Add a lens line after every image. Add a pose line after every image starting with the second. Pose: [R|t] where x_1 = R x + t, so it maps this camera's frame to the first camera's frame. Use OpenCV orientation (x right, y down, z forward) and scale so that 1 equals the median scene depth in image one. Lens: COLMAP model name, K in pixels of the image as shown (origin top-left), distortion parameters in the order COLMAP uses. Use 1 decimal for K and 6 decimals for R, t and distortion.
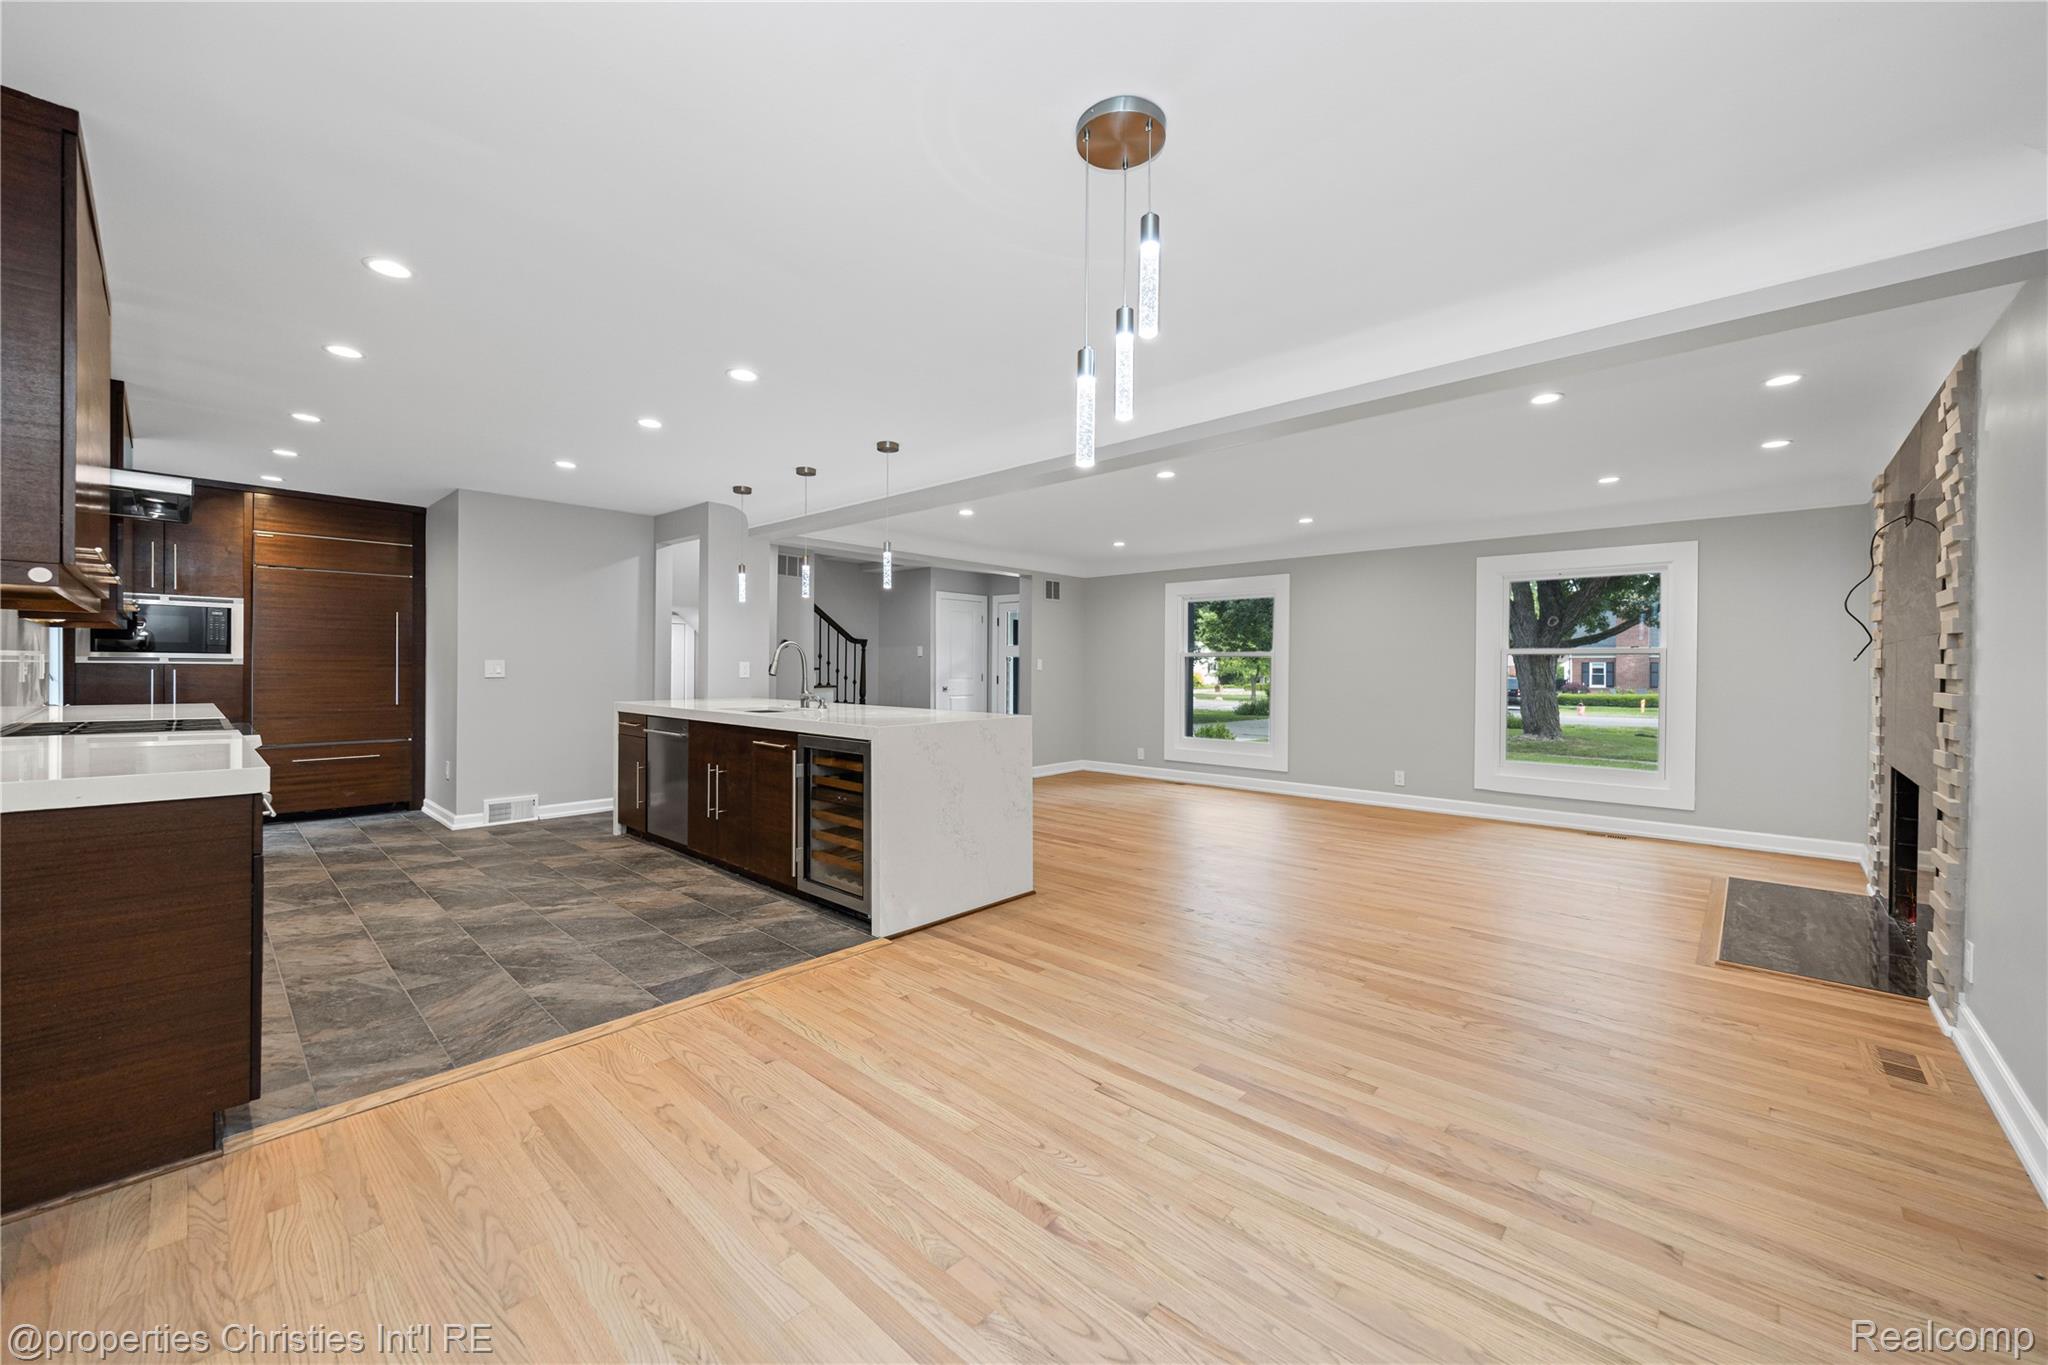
lens RADIAL K [[782.9, 0, 1020.2], [0, 782.9, 671.2], [0, 0, 1]] dist [0.001822, -0.000602]
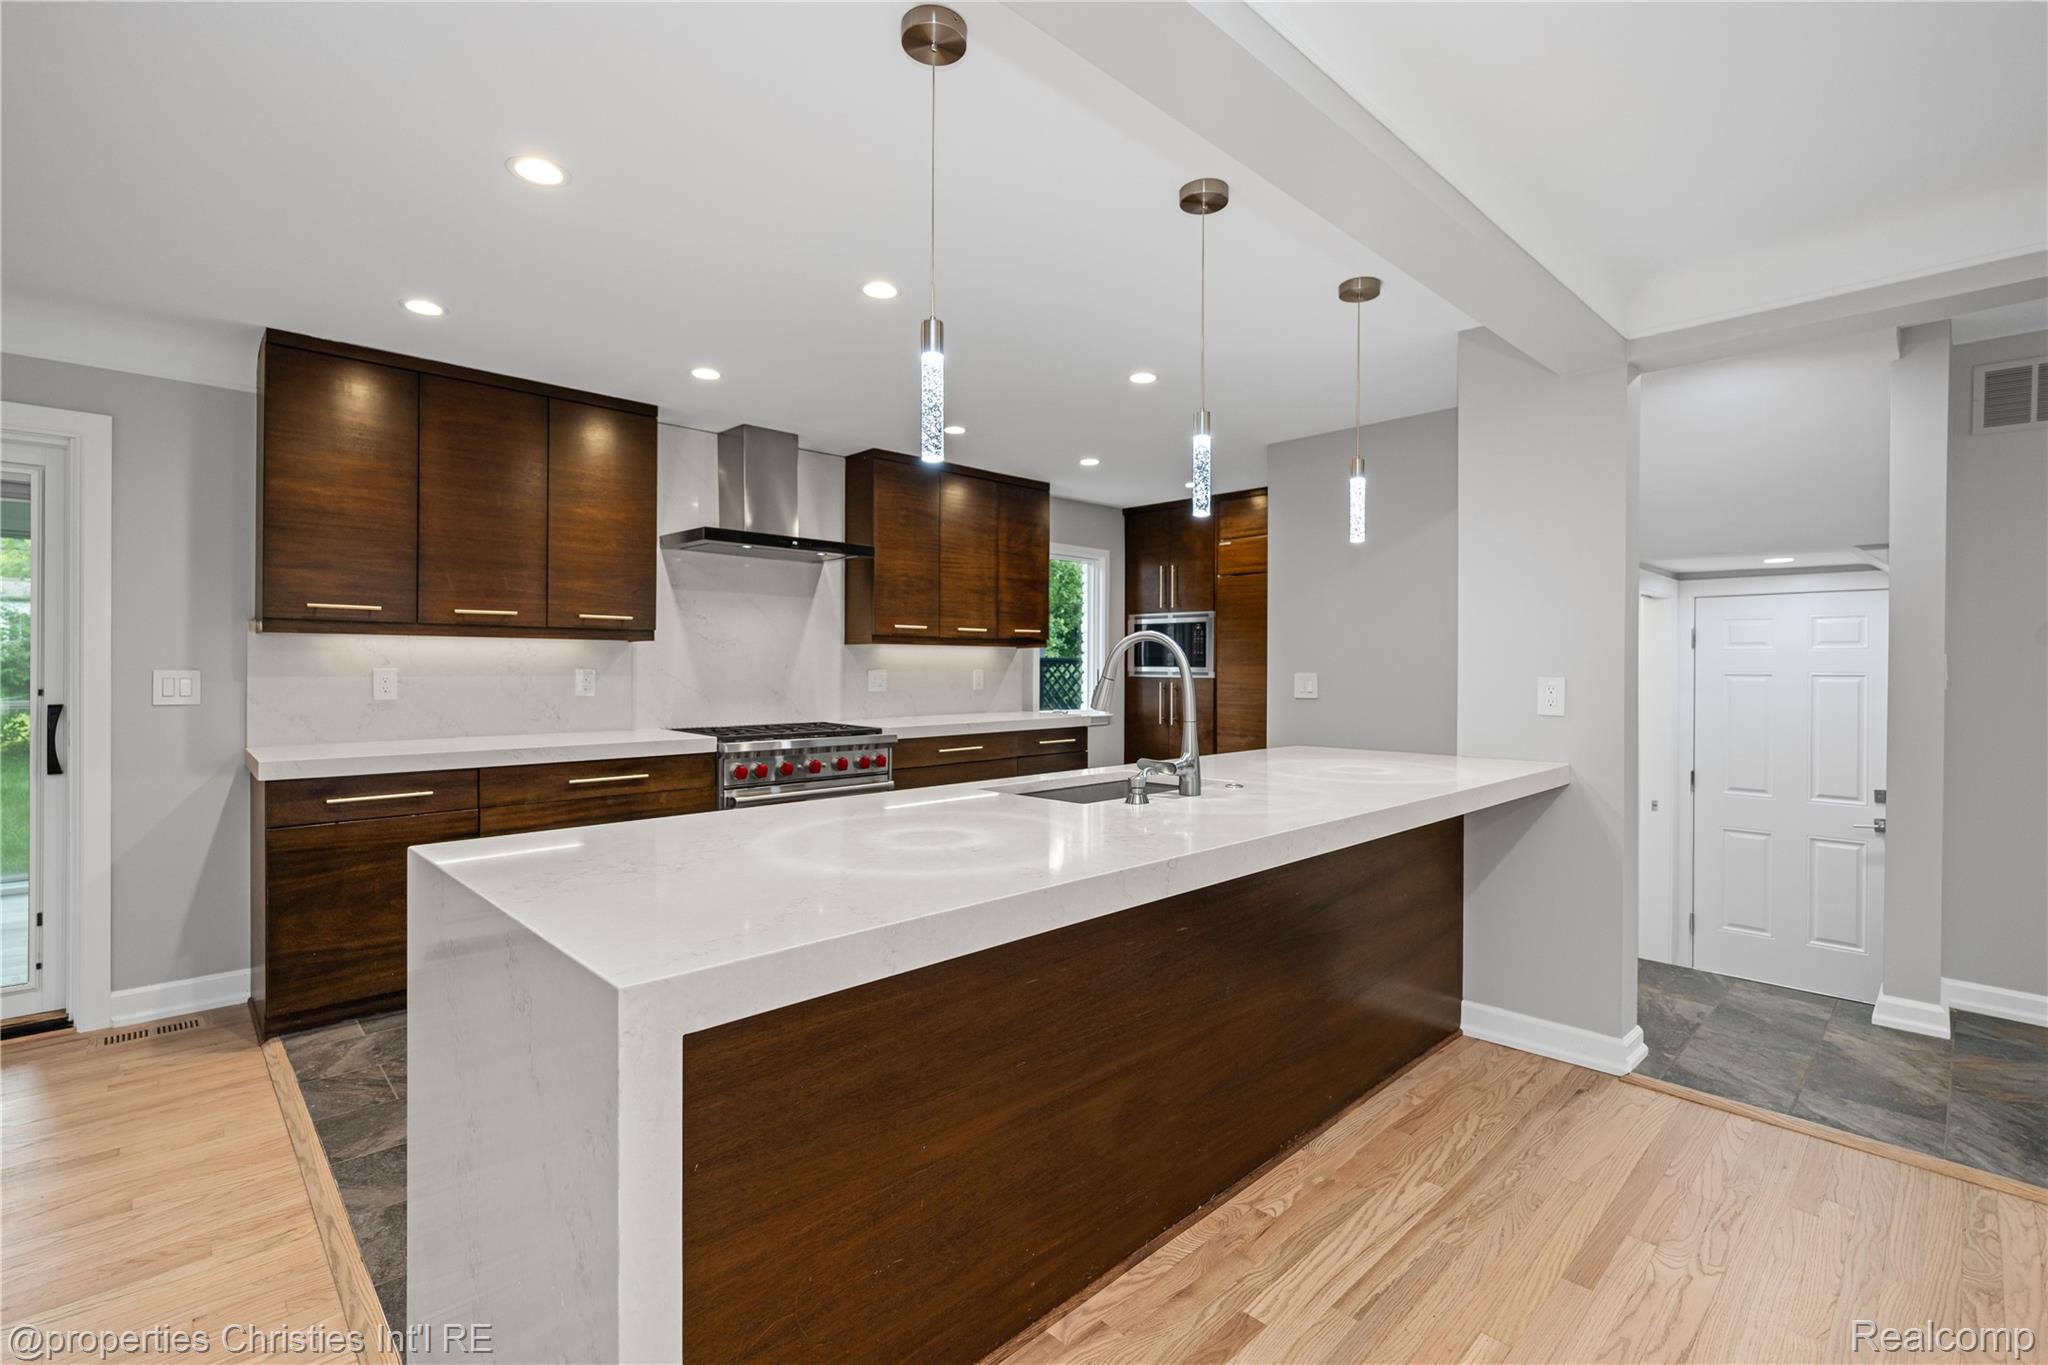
lens RADIAL K [[916.9, 0, 1026.4], [0, 916.9, 669.8], [0, 0, 1]] dist [0.001296, -0.000691]
pose [[-0.056735, -0.004742, -0.998378, 0.216026], [-0.009418, 0.999947, -0.004214, -0.015405], [0.998345, 0.009164, -0.056776, 1.065769]]
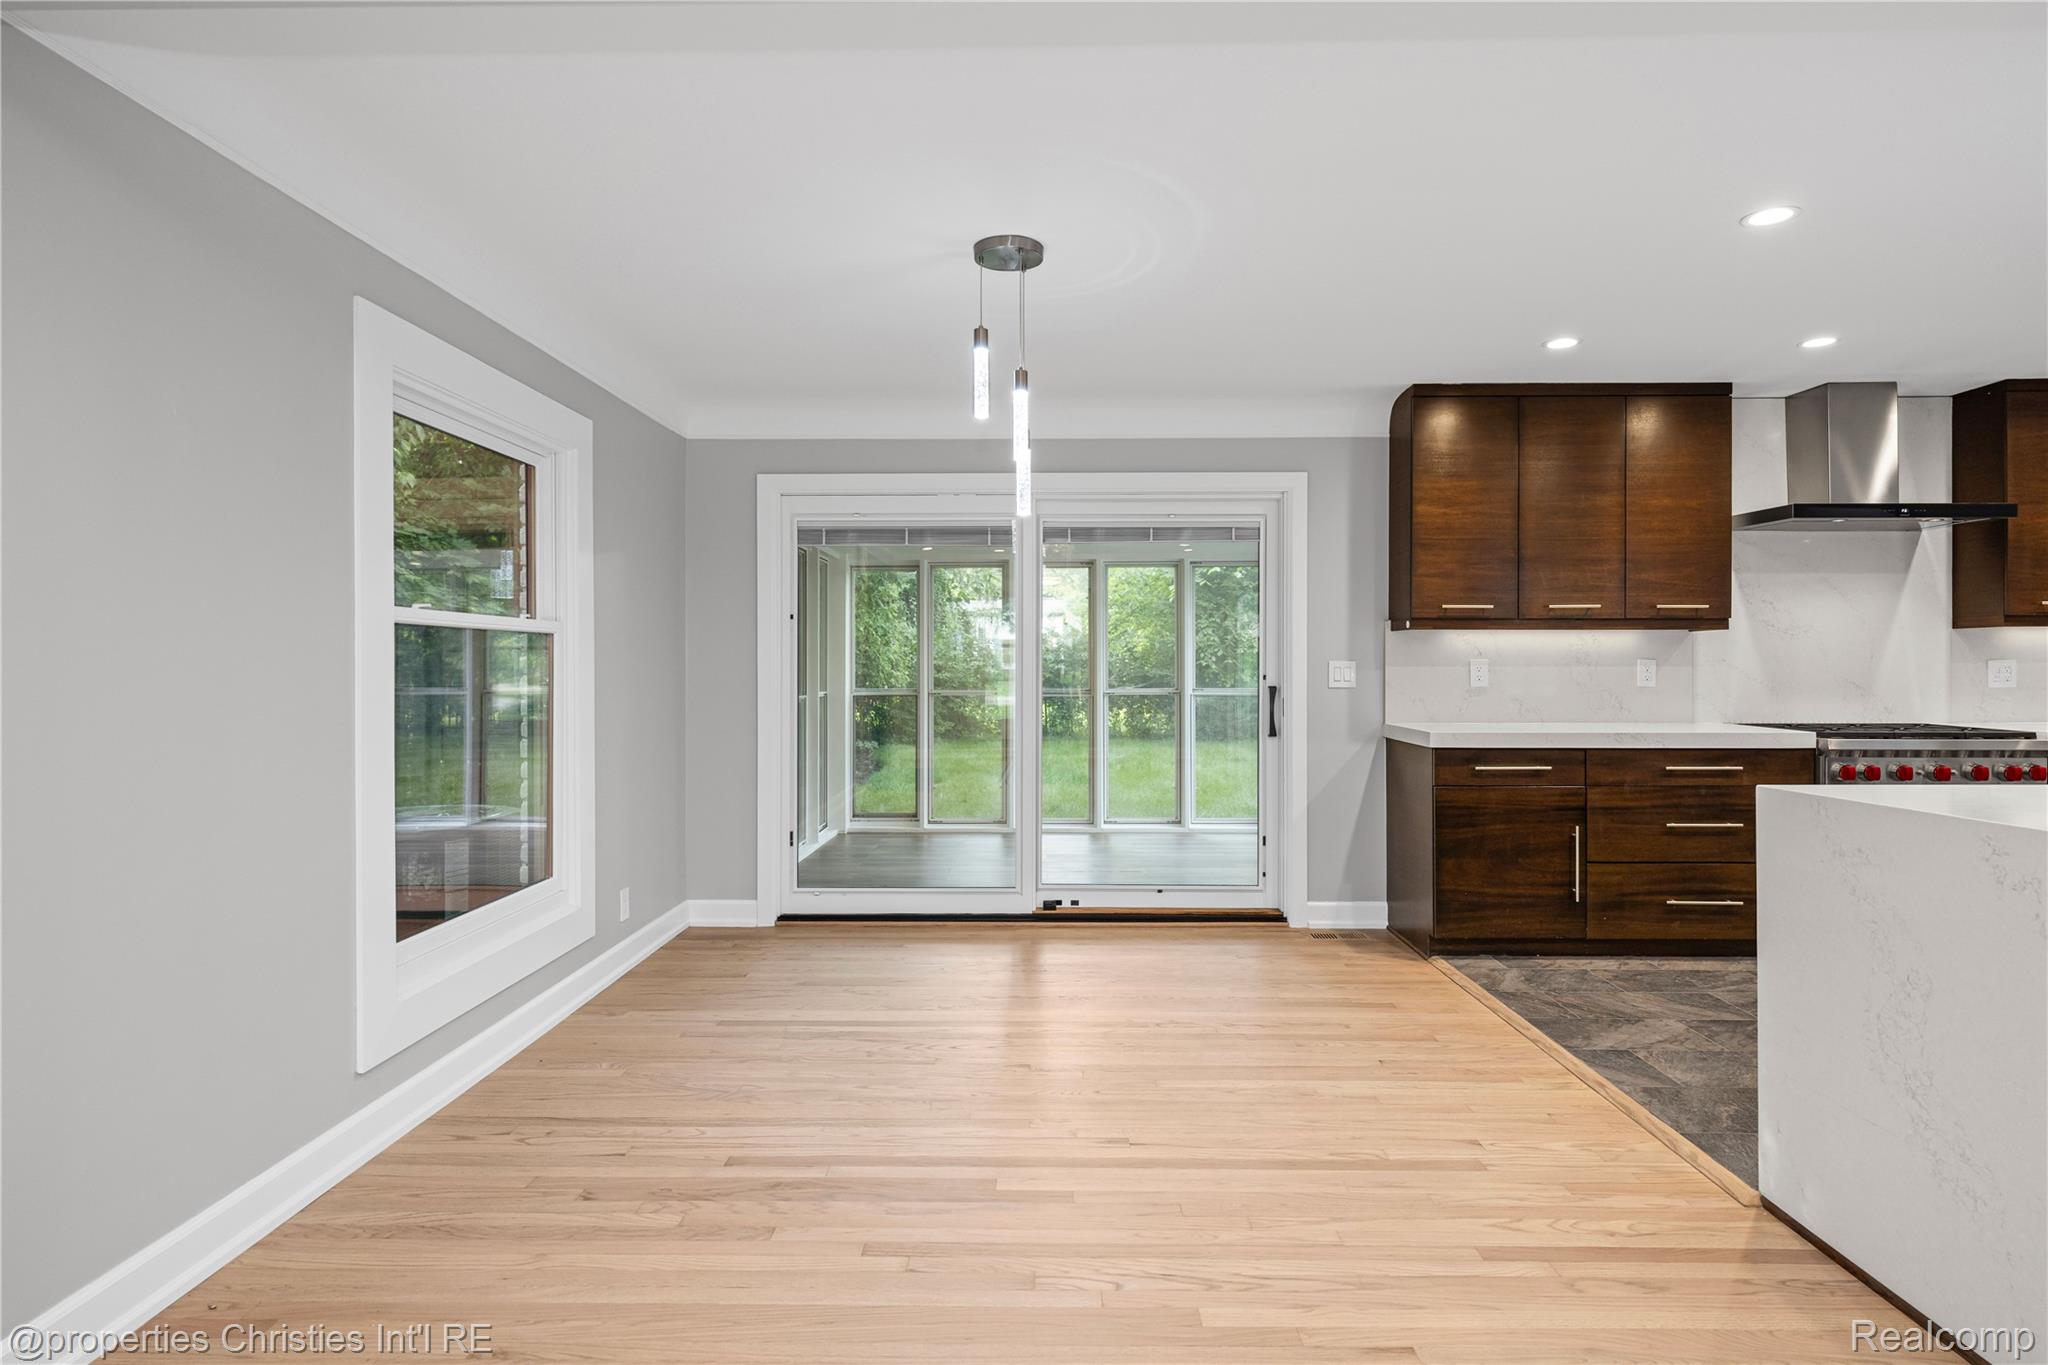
lens RADIAL K [[1100.7, 0, 1034.4], [0, 1100.7, 661.2], [0, 0, 1]] dist [0.003694, -0.000388]
pose [[-0.739708, -0.010057, -0.672852, 0.535263], [-0.008918, 0.999947, -0.005143, -0.002094], [0.672869, 0.002196, -0.739759, 0.968920]]
